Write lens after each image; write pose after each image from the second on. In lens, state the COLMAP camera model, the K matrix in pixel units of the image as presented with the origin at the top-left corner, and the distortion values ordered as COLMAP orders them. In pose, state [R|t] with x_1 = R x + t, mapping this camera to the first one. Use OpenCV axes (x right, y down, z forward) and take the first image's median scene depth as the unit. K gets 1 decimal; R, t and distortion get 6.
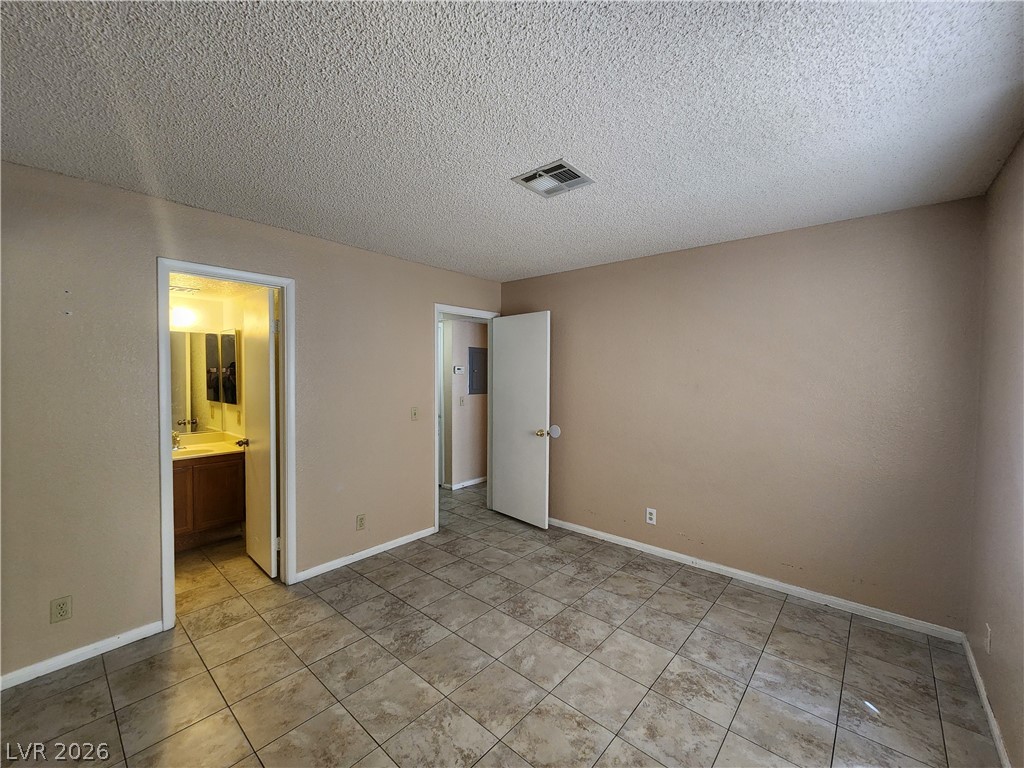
lens RADIAL K [[419.1, 0, 507.8], [0, 419.1, 387.8], [0, 0, 1]] dist [0.000807, -0.001548]
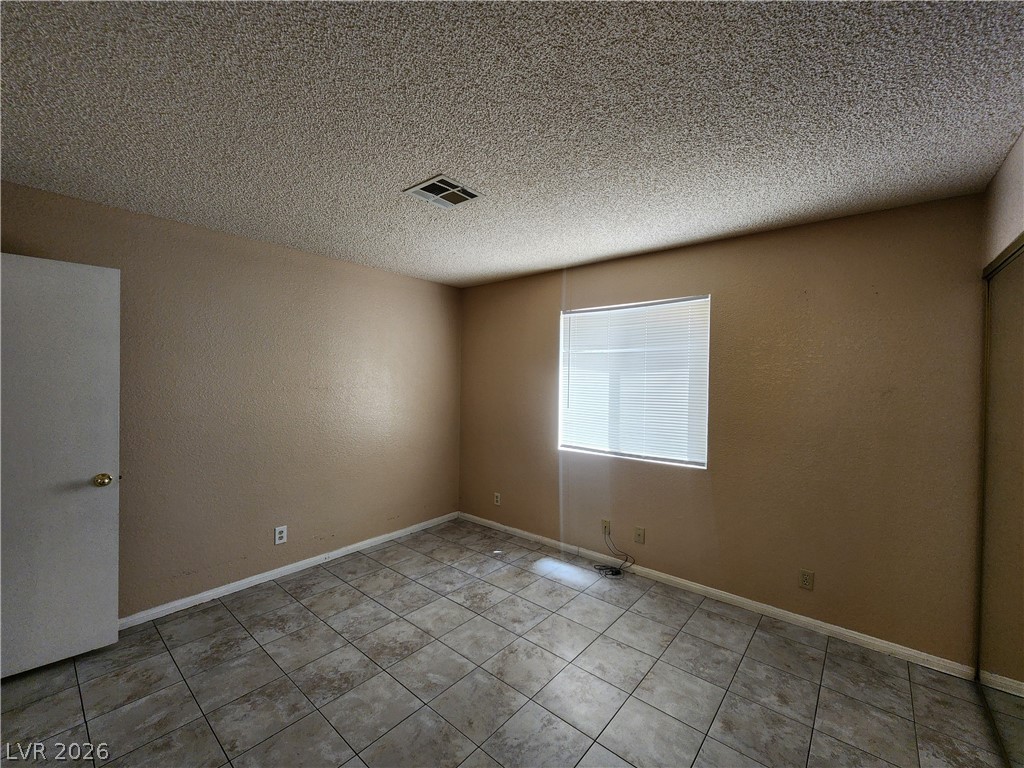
lens RADIAL K [[419.1, 0, 513.3], [0, 419.1, 384.3], [0, 0, 1]] dist [0.000807, -0.001548]
pose [[-0.021104, -0.019334, 0.999590, -0.808976], [0.024204, 0.999510, 0.019844, -0.032093], [-0.999484, 0.024613, -0.020626, 0.738541]]
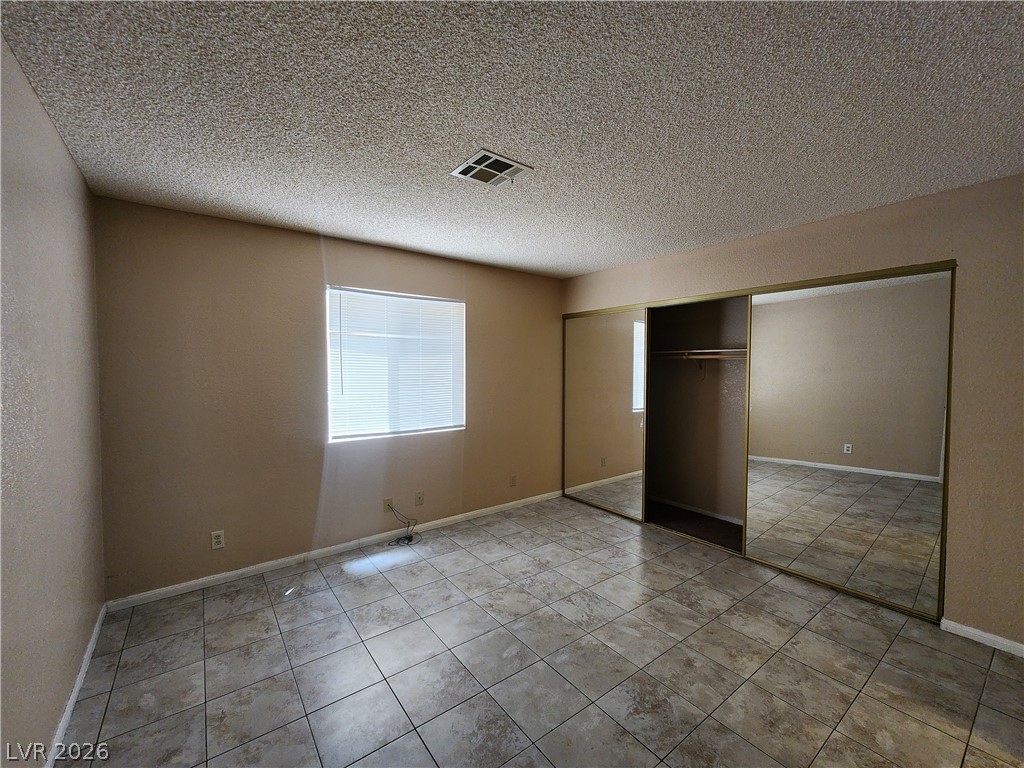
lens RADIAL K [[419.1, 0, 510.2], [0, 419.1, 384.5], [0, 0, 1]] dist [0.000807, -0.001548]
pose [[-0.979412, -0.016402, 0.201205, -0.125236], [-0.001044, 0.997092, 0.076199, -0.050267], [-0.201870, 0.074420, -0.976581, 1.724508]]
